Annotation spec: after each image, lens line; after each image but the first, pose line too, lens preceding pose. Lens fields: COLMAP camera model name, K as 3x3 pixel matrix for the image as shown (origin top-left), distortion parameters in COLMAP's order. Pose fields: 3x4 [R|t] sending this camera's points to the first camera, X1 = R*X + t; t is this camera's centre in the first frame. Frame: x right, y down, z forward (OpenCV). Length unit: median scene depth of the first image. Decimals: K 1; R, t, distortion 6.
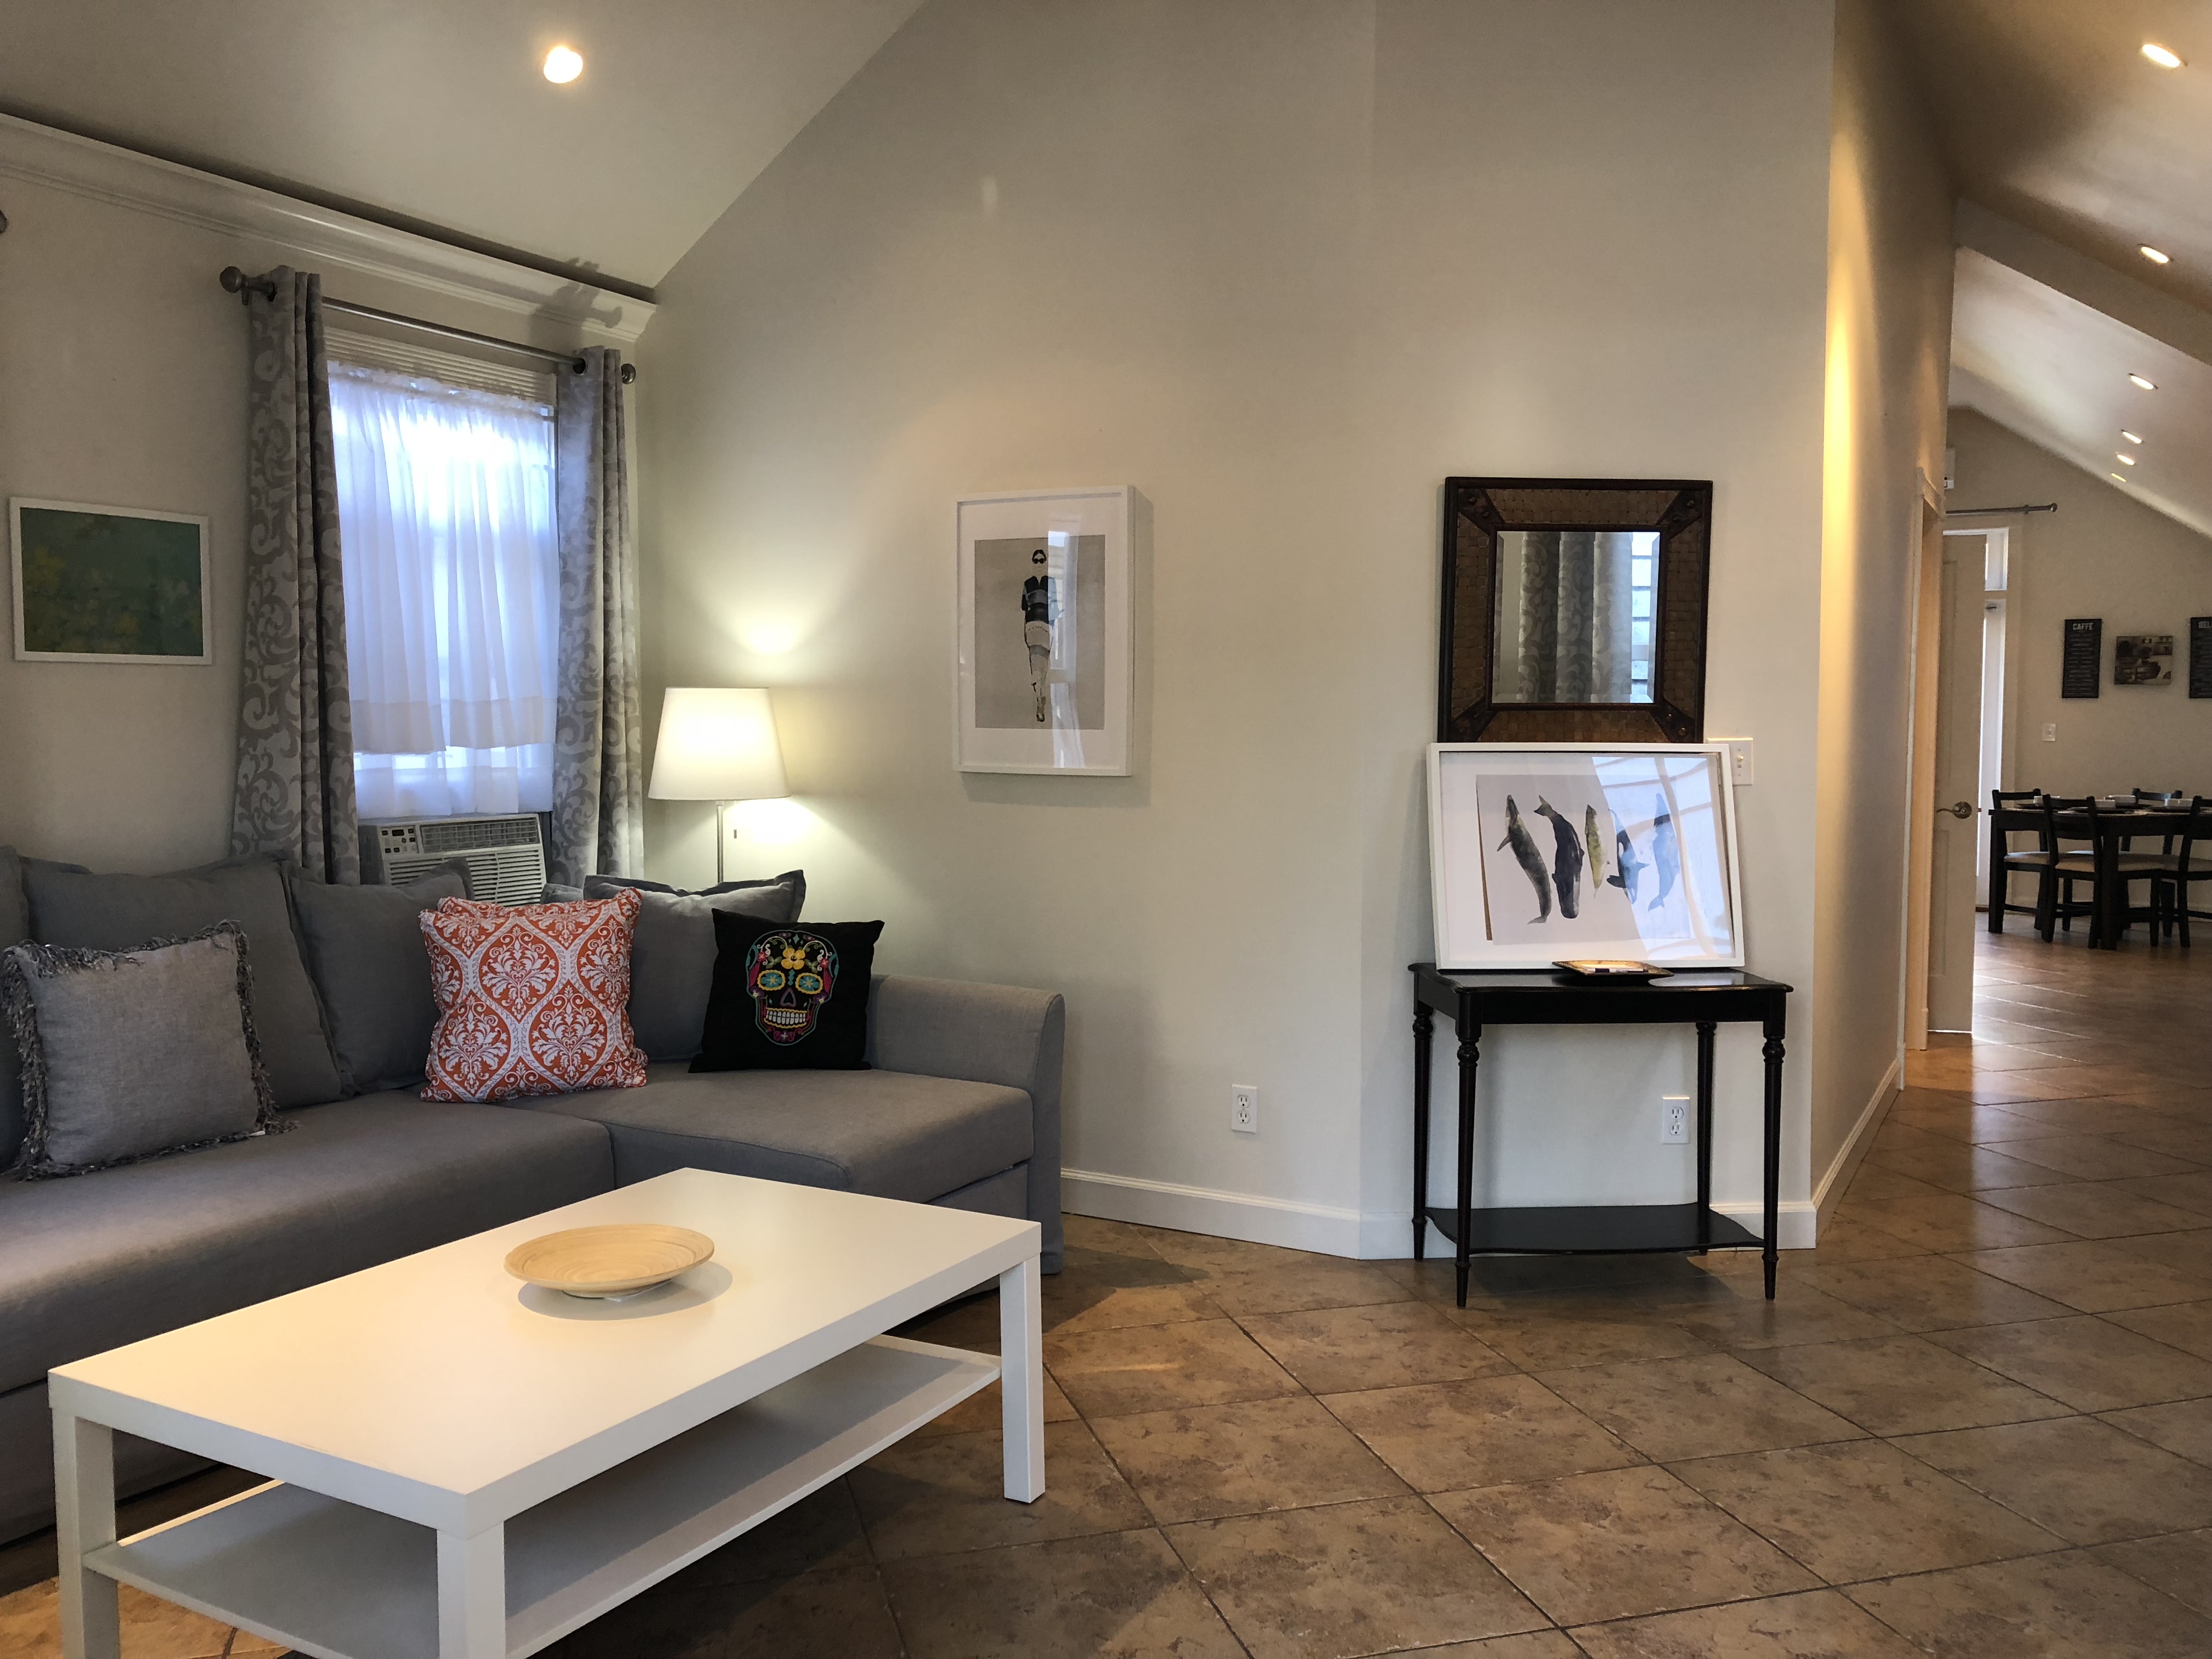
lens RADIAL K [[1829.9, 0, 1092.2], [0, 1829.9, 810.4], [0, 0, 1]] dist [0.032328, -0.003066]
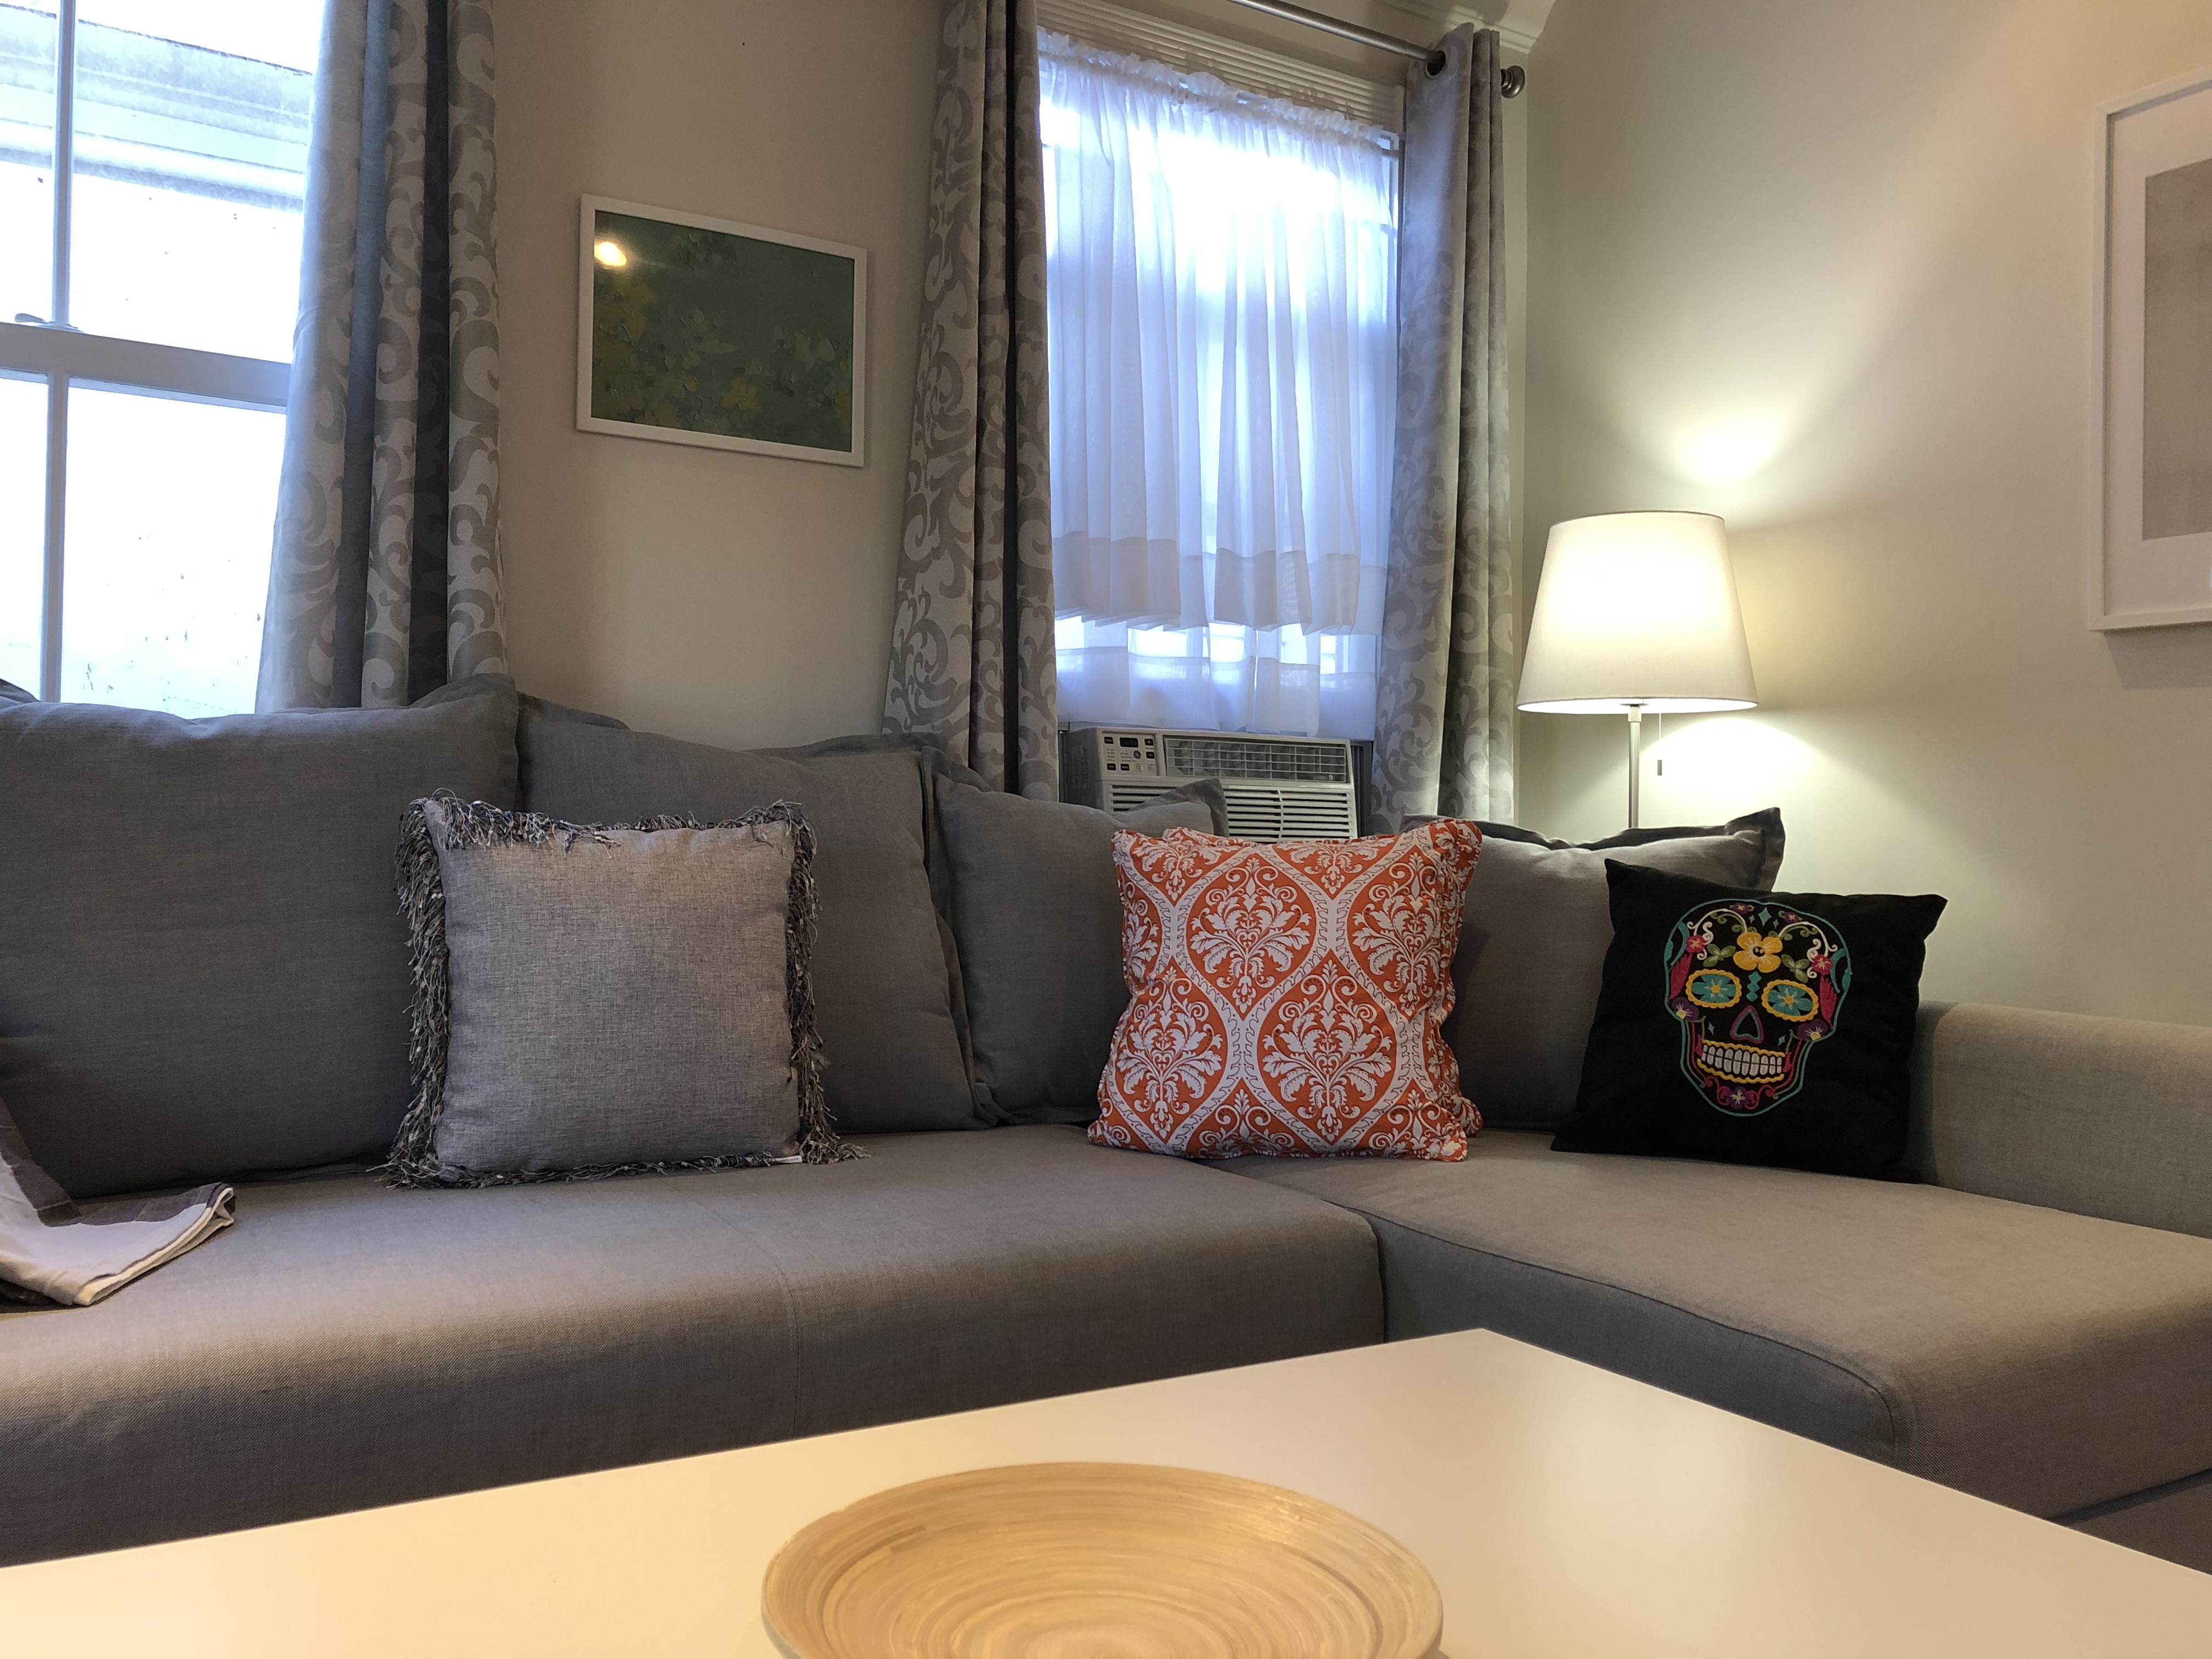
lens RADIAL K [[1809.3, 0, 1089.6], [0, 1809.3, 809.7], [0, 0, 1]] dist [0.069488, -0.097732]
pose [[0.868564, 0.003075, -0.495568, -0.074310], [-0.041899, 0.996856, -0.067250, 0.086960], [0.493803, 0.079175, 0.865962, 0.469290]]
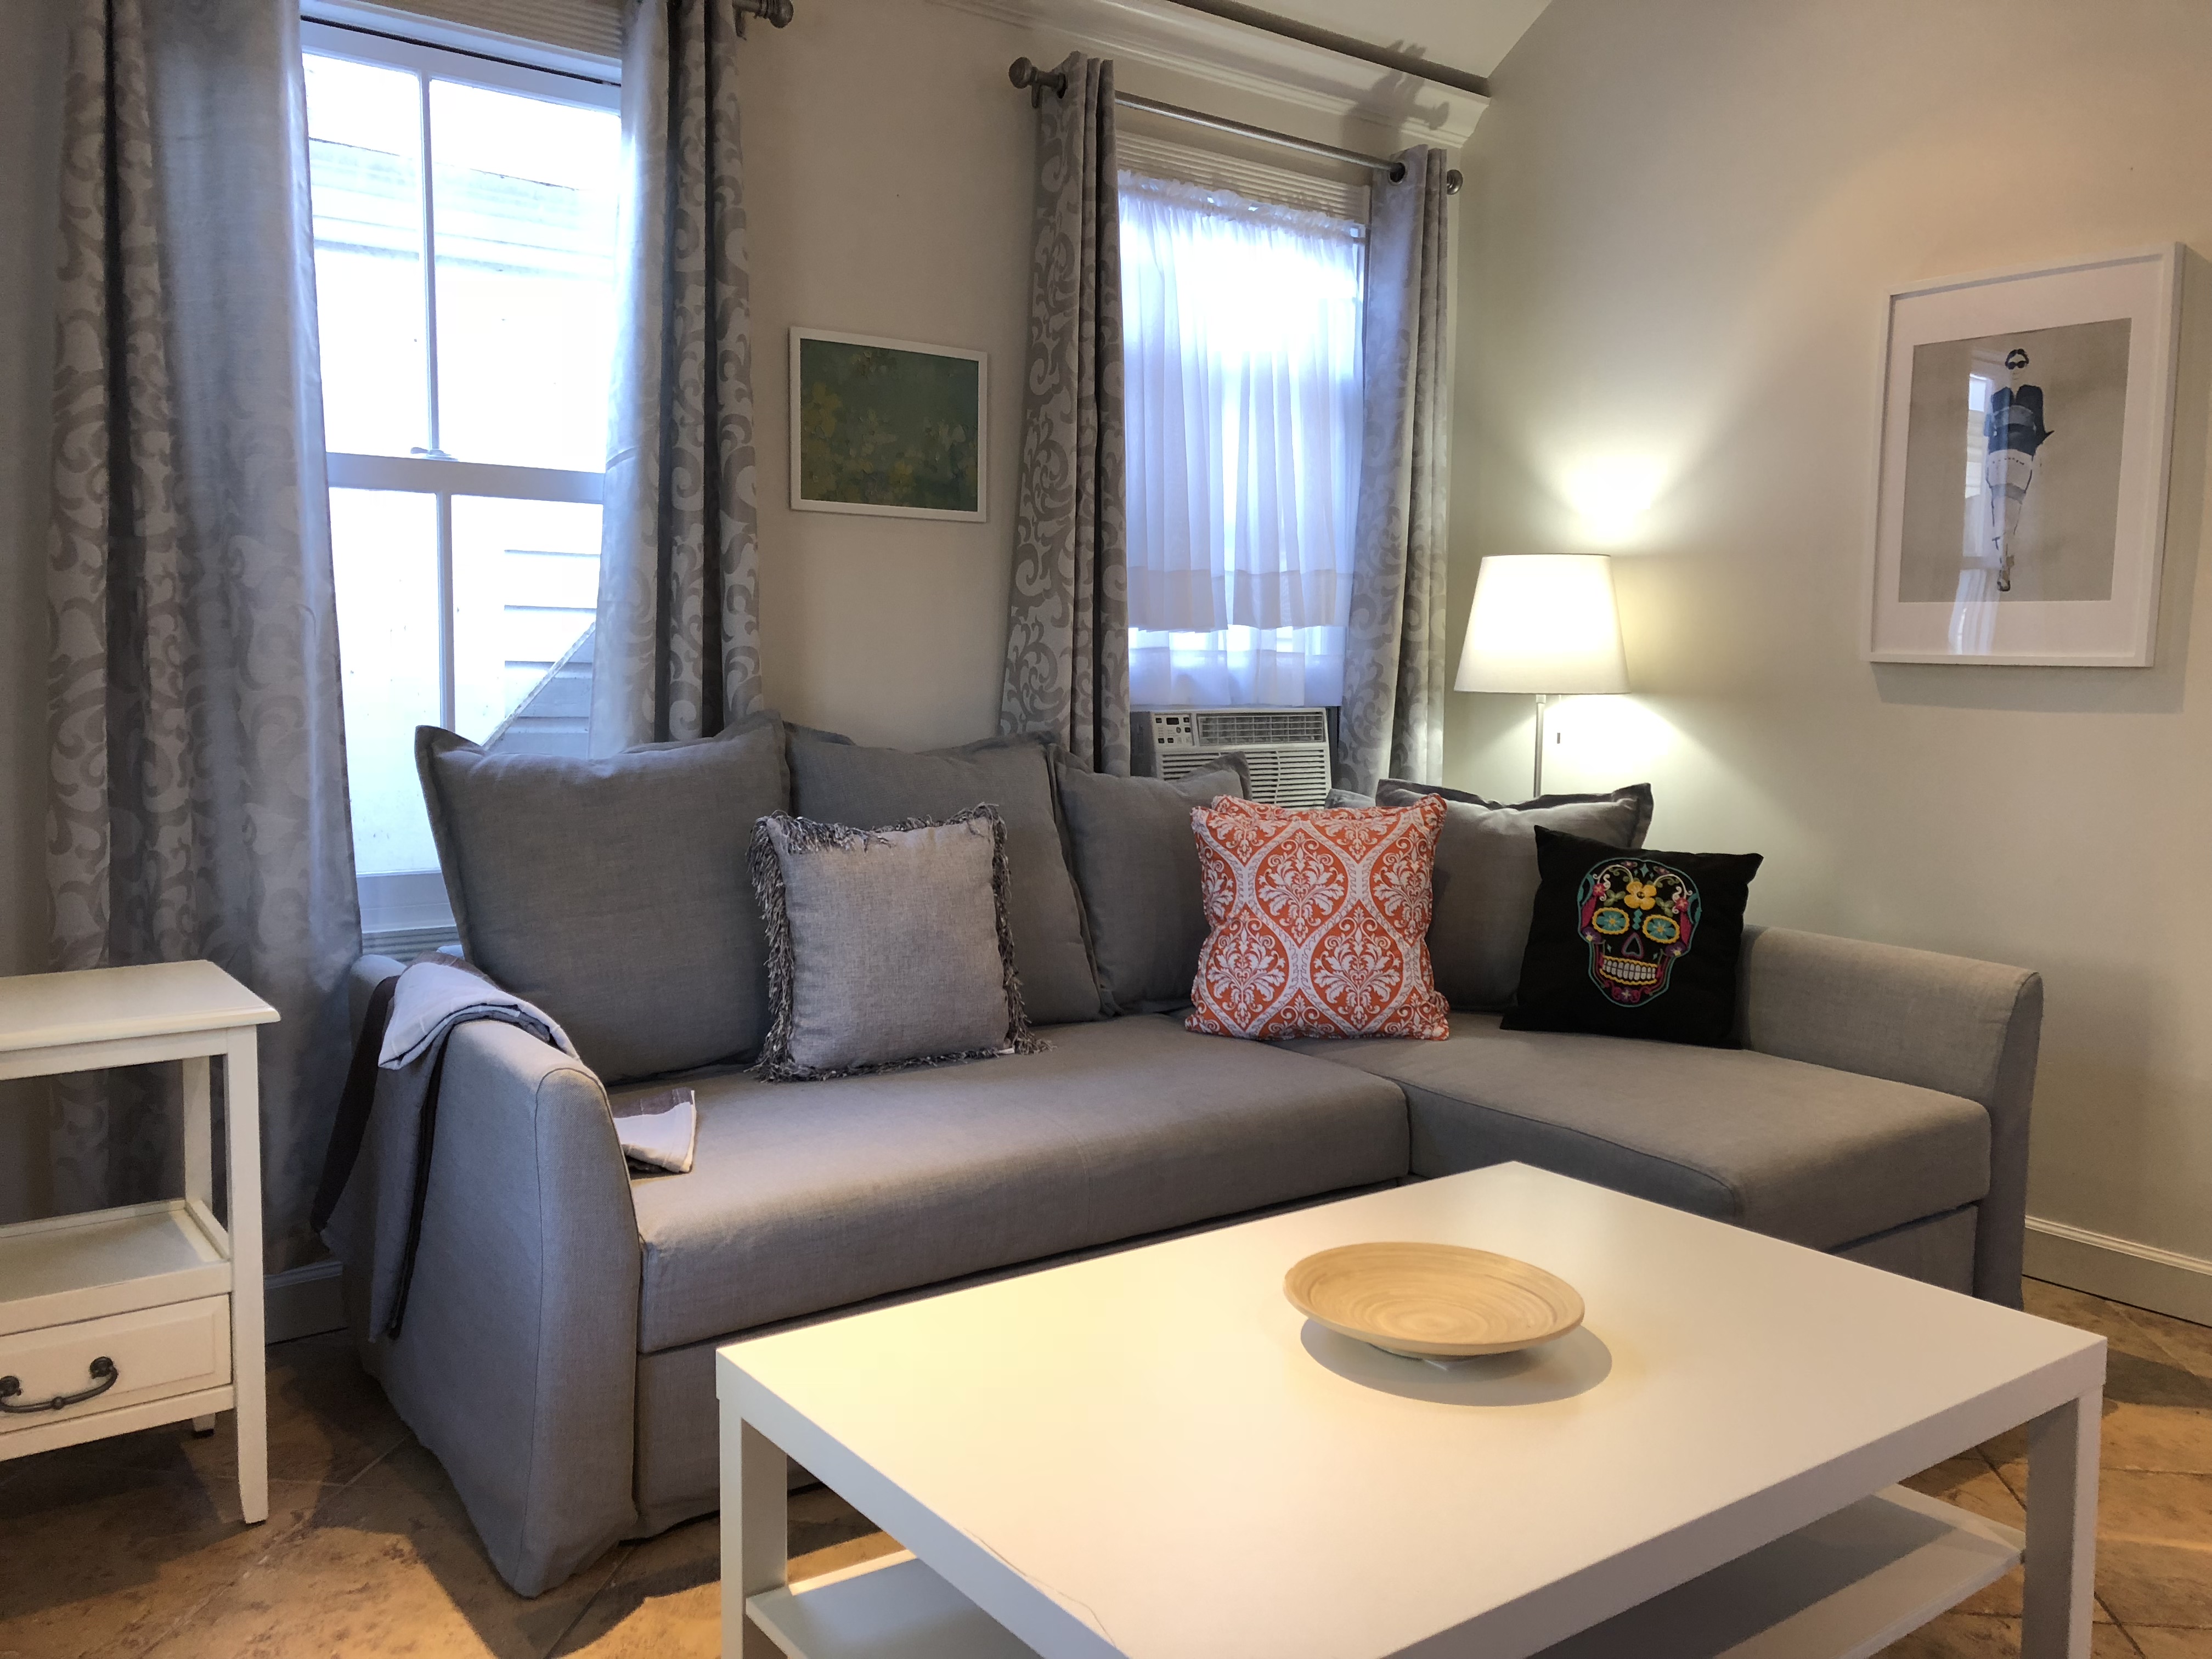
lens RADIAL K [[1790.9, 0, 1087.4], [0, 1790.9, 820.5], [0, 0, 1]] dist [0.090232, -0.098180]
pose [[0.914913, 0.048587, -0.400716, -0.075854], [-0.034358, 0.998500, 0.042624, 0.026506], [0.402186, -0.025230, 0.915210, 0.216947]]
